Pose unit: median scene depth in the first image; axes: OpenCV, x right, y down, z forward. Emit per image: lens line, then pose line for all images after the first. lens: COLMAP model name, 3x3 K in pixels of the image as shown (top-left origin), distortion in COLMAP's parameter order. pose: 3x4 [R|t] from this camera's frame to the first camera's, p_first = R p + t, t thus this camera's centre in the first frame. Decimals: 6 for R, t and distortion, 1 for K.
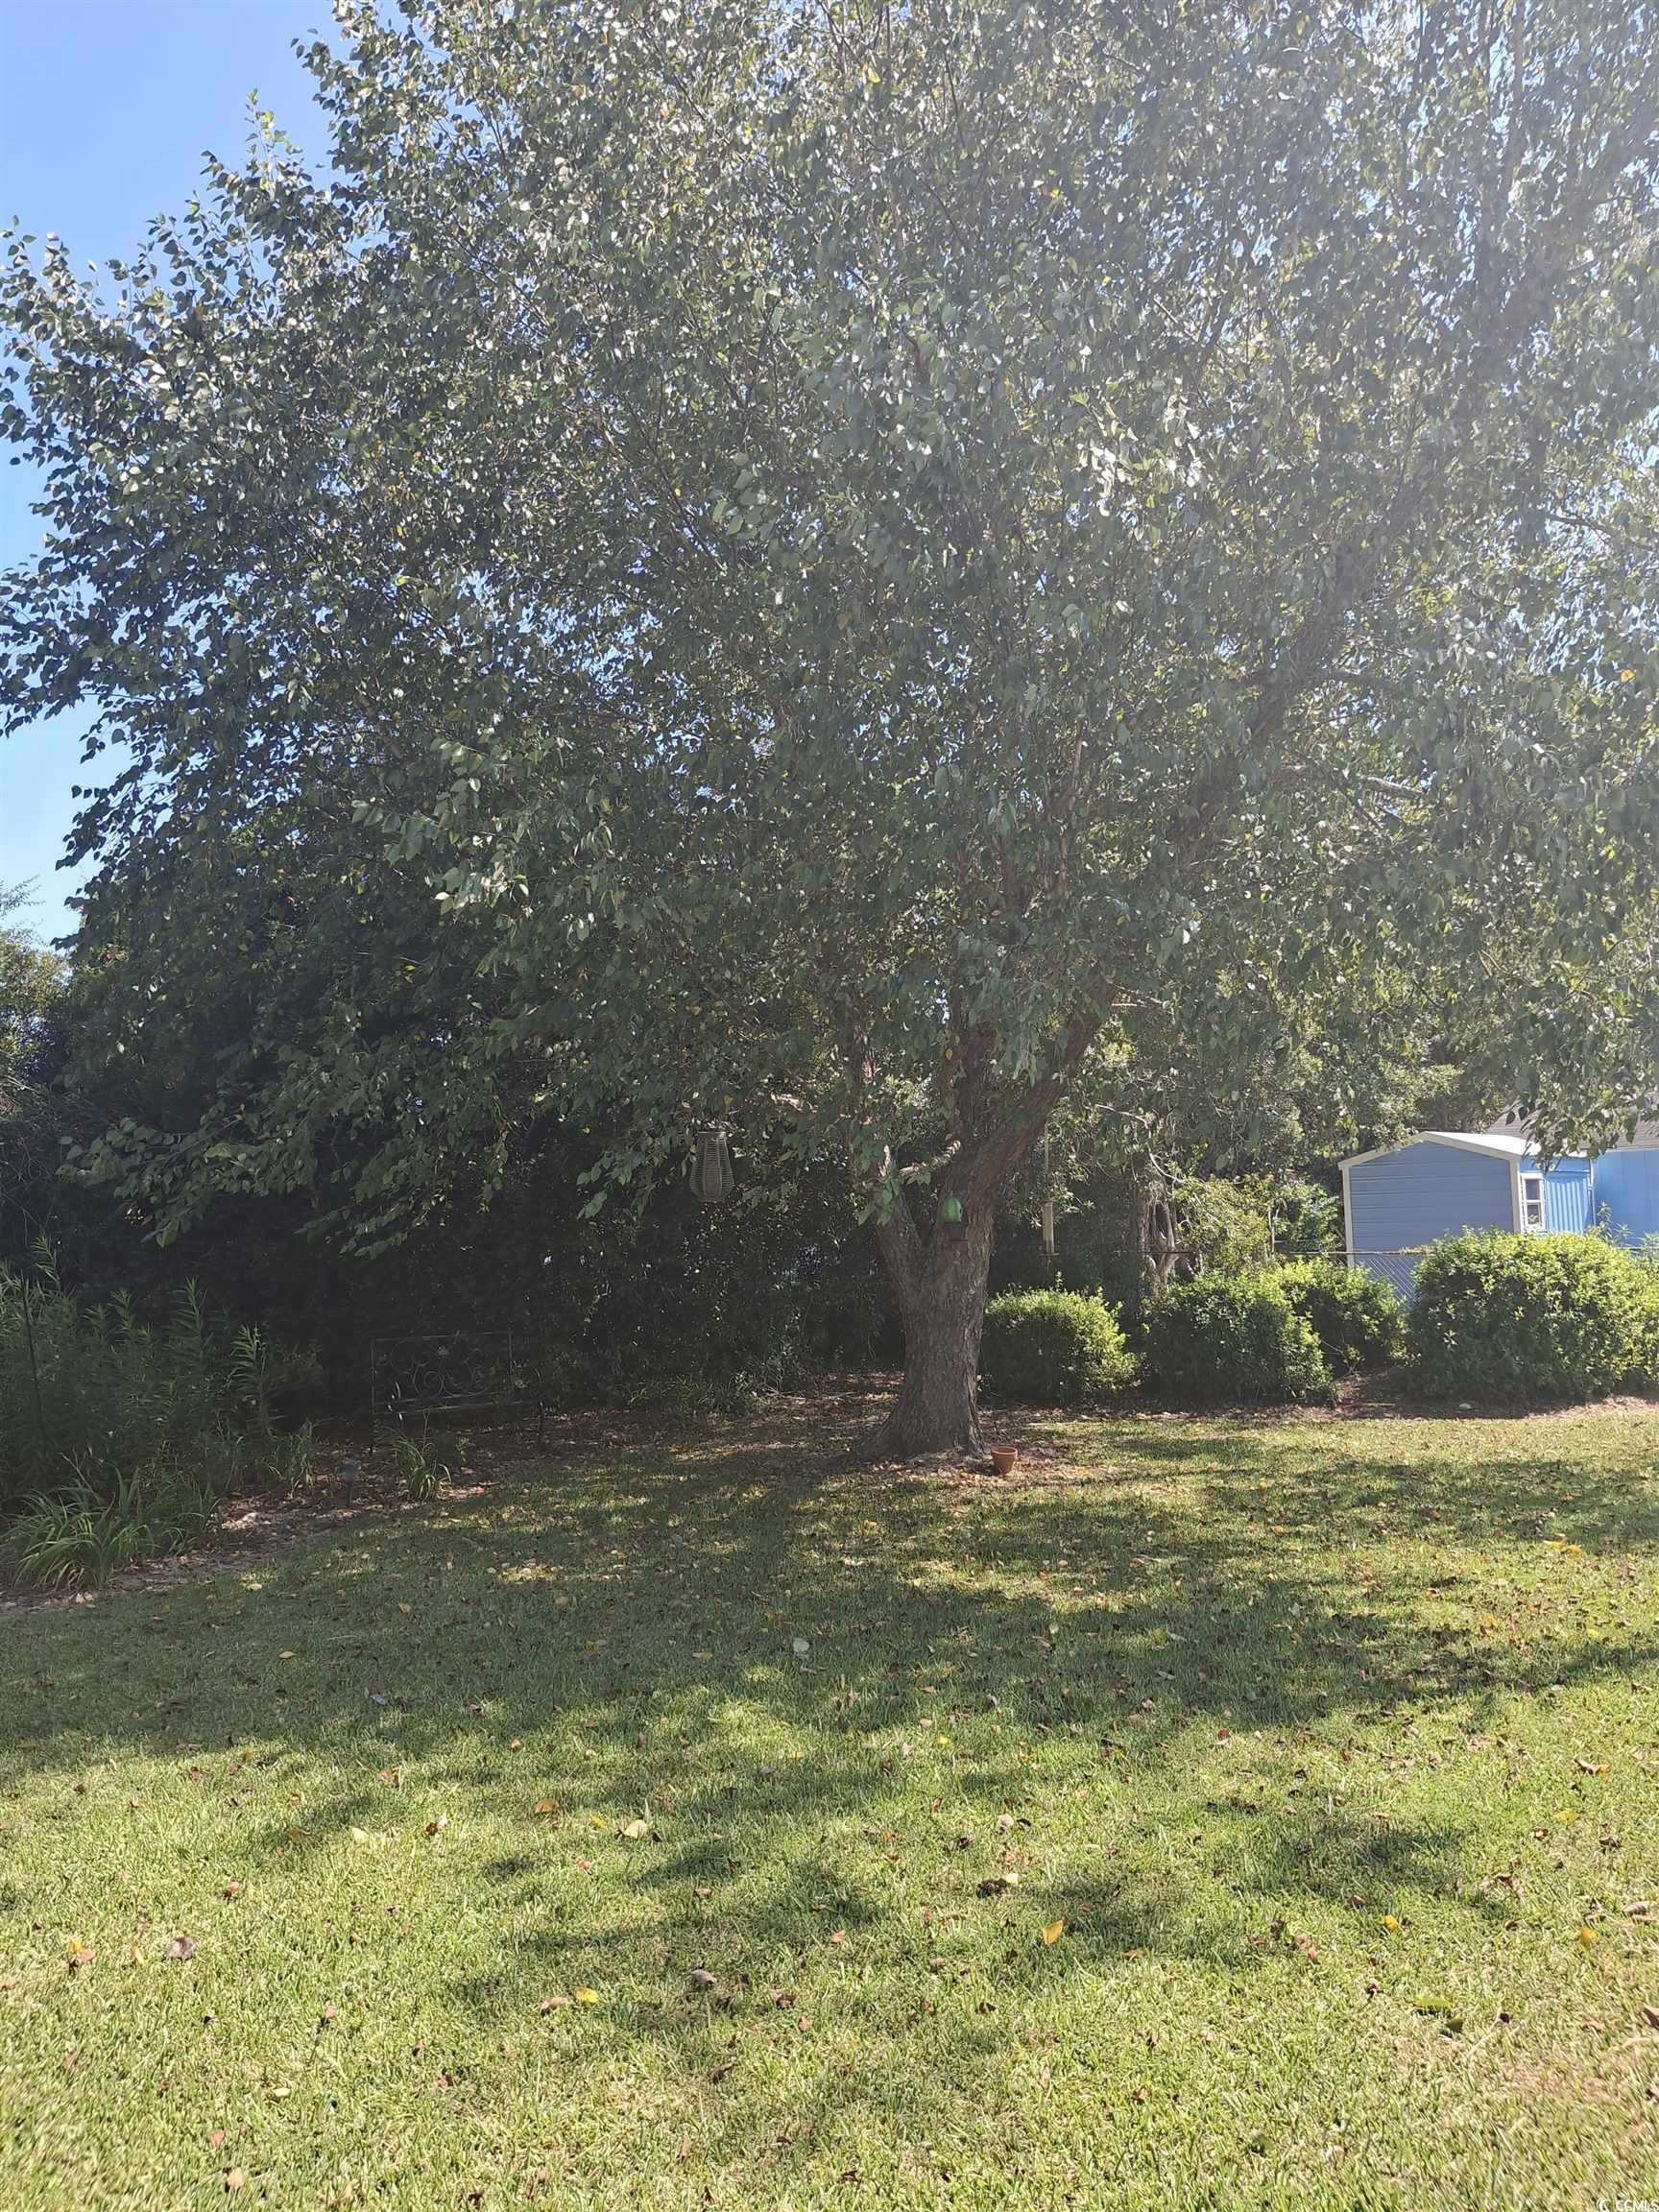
lens RADIAL K [[1690.2, 0, 829.5], [0, 1690.2, 1106.0], [0, 0, 1]] dist [-0.057947, 0.042627]
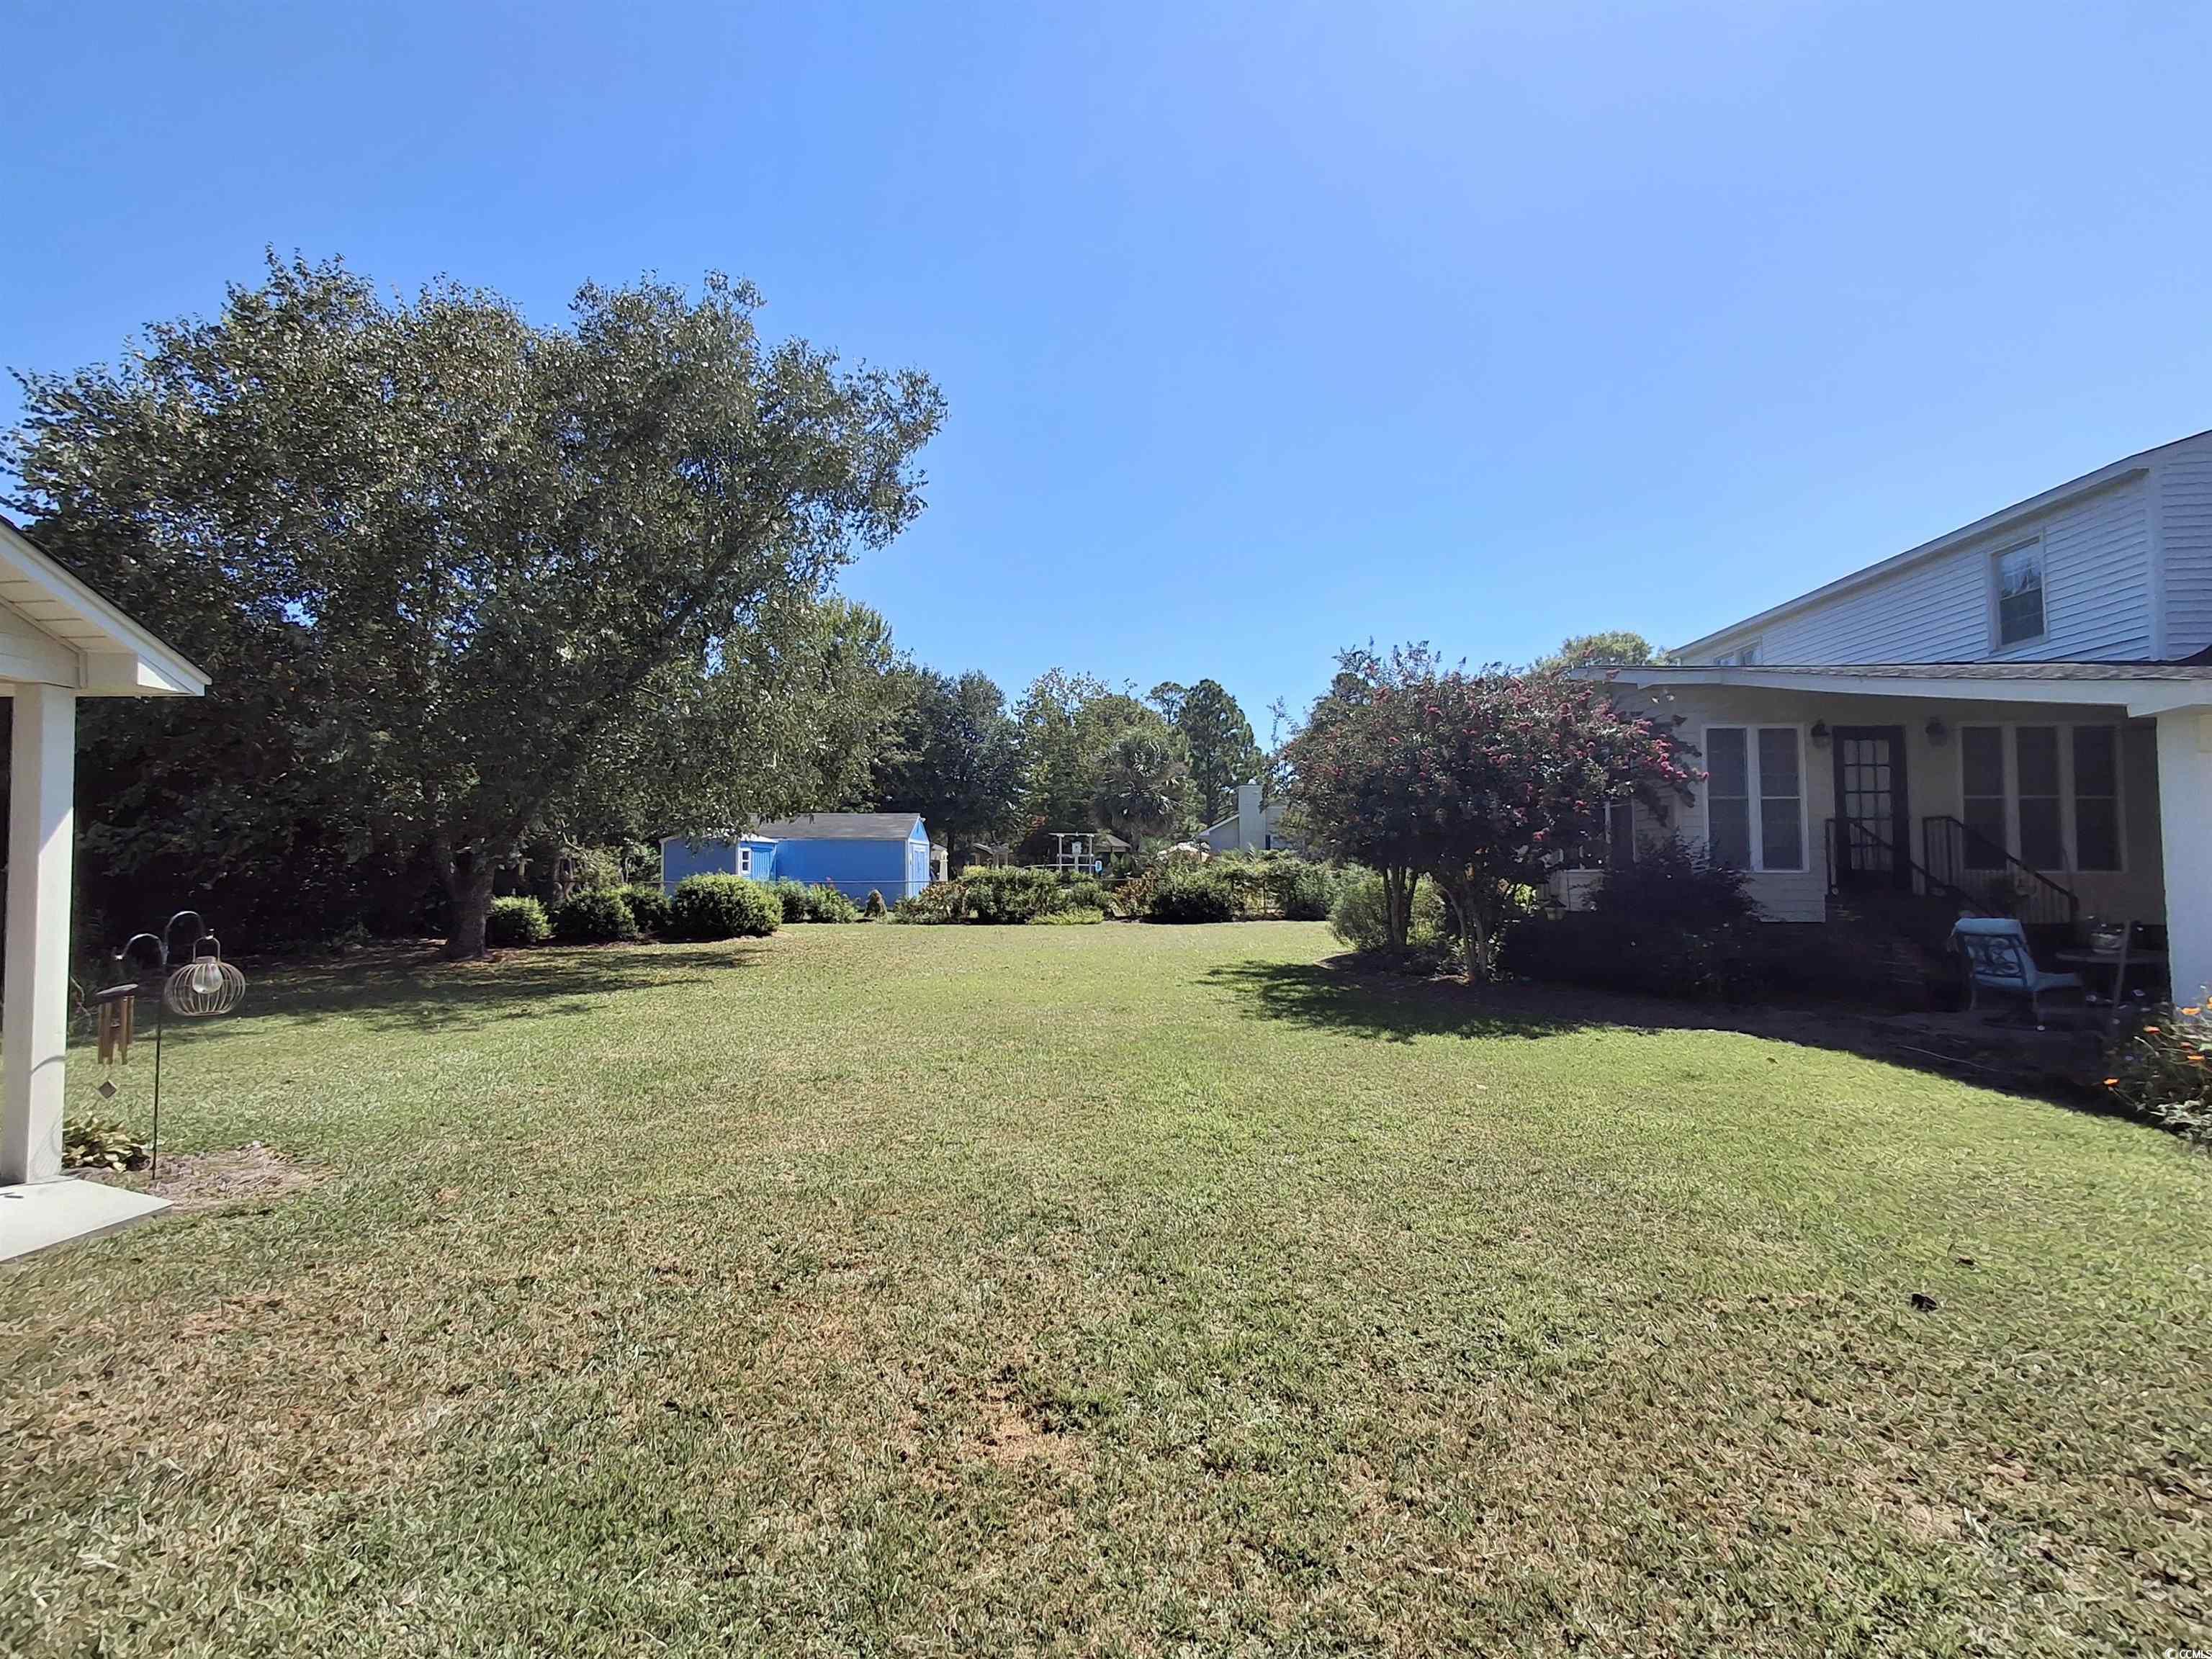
lens RADIAL K [[1014.5, 0, 1096.0], [0, 1014.5, 815.7], [0, 0, 1]] dist [0.002810, 0.008498]
pose [[0.780130, 0.051453, 0.623498, -0.112416], [-0.064805, 0.997897, -0.001265, -0.048564], [-0.622252, -0.039419, 0.781824, -0.551880]]
